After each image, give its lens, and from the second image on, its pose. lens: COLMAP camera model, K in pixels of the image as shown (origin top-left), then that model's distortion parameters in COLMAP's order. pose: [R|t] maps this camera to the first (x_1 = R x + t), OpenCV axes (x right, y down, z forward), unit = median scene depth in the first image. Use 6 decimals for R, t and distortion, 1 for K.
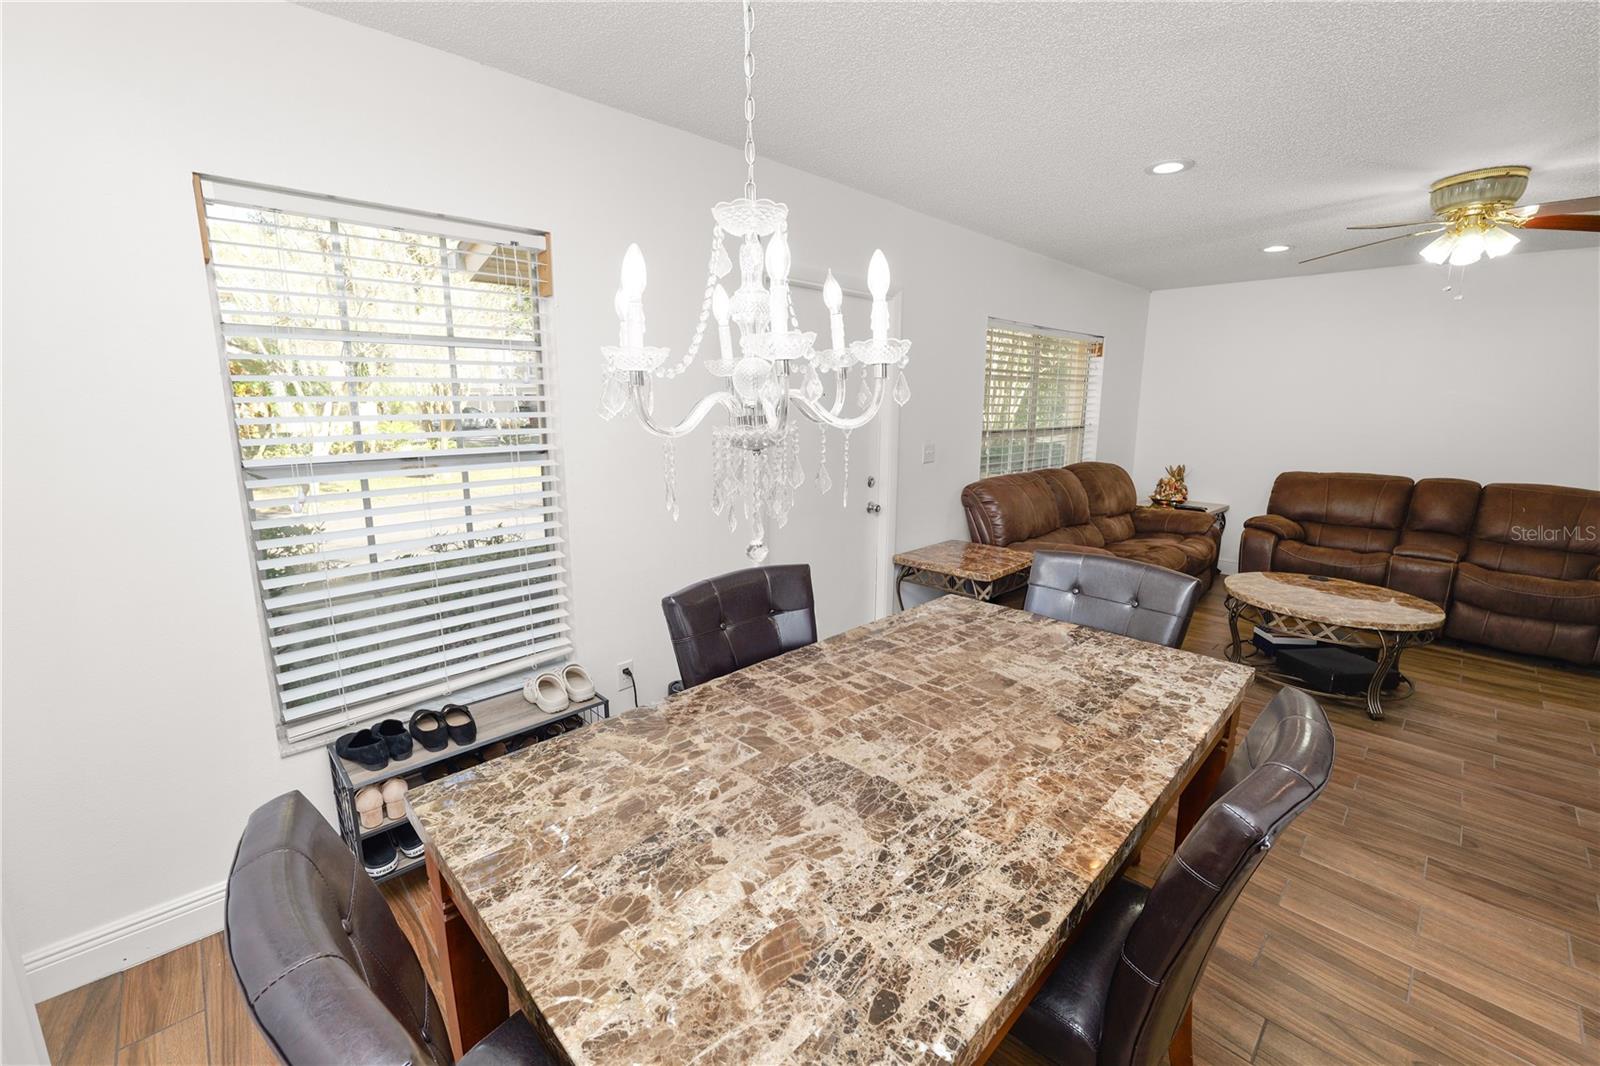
lens RADIAL K [[652.7, 0, 800.8], [0, 652.7, 526.3], [0, 0, 1]] dist [-0.010572, 0.000636]
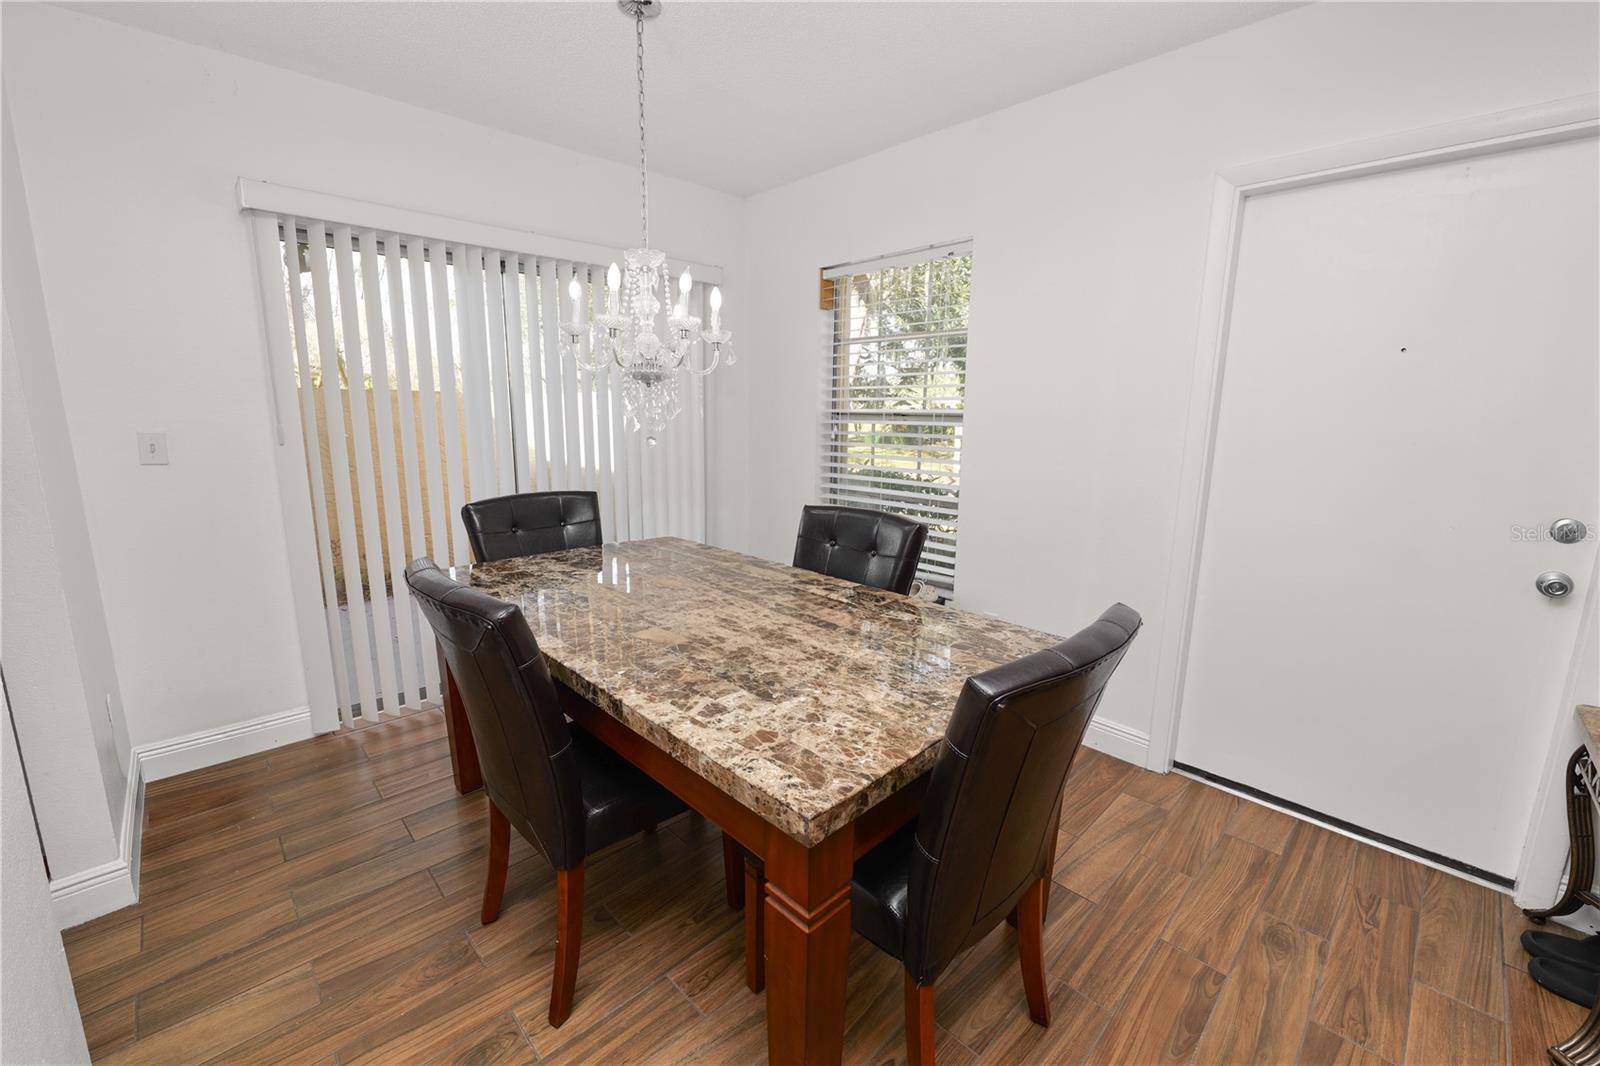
lens RADIAL K [[652.7, 0, 800.8], [0, 652.7, 526.3], [0, 0, 1]] dist [-0.010572, 0.000636]
pose [[0.002655, 0.181890, -0.983315, 0.477685], [-0.201984, 0.963149, 0.177615, -0.036937], [0.979385, 0.198142, 0.039296, 0.382106]]
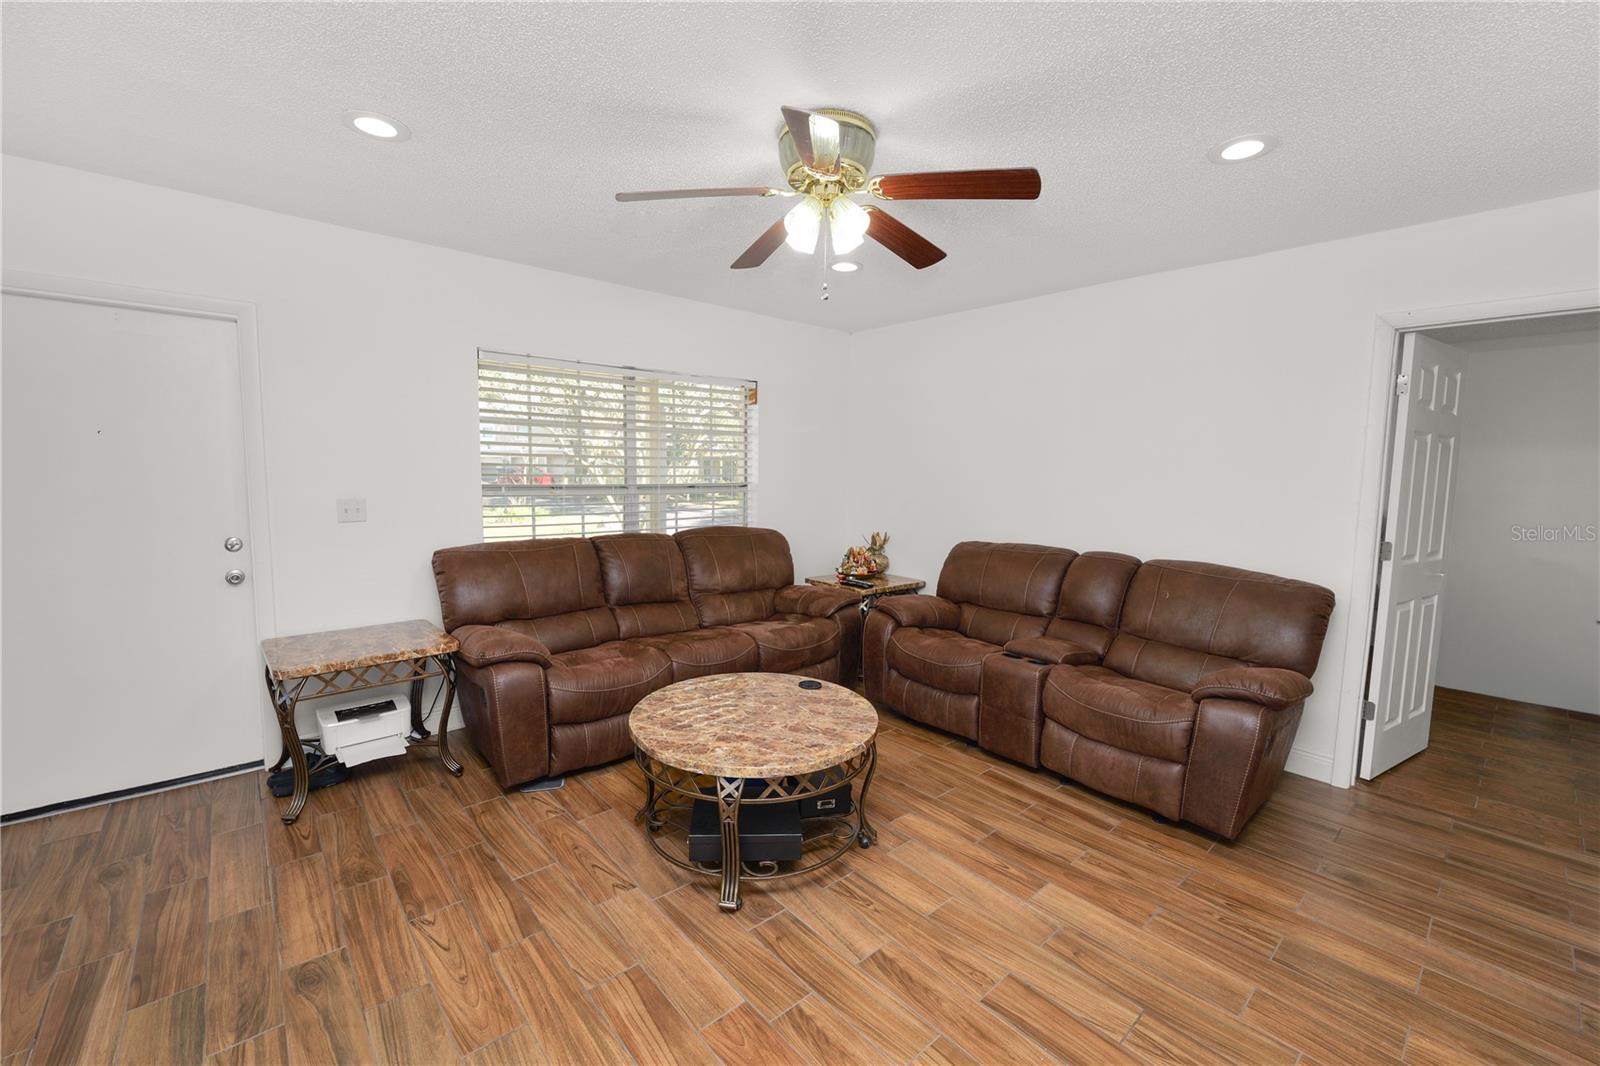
lens RADIAL K [[652.7, 0, 800.8], [0, 652.7, 526.3], [0, 0, 1]] dist [-0.010572, 0.000636]
pose [[0.998973, 0.012752, -0.043475, 0.707423], [-0.017101, 0.994721, -0.101179, -0.020040], [0.041955, 0.101818, 0.993918, 0.213915]]
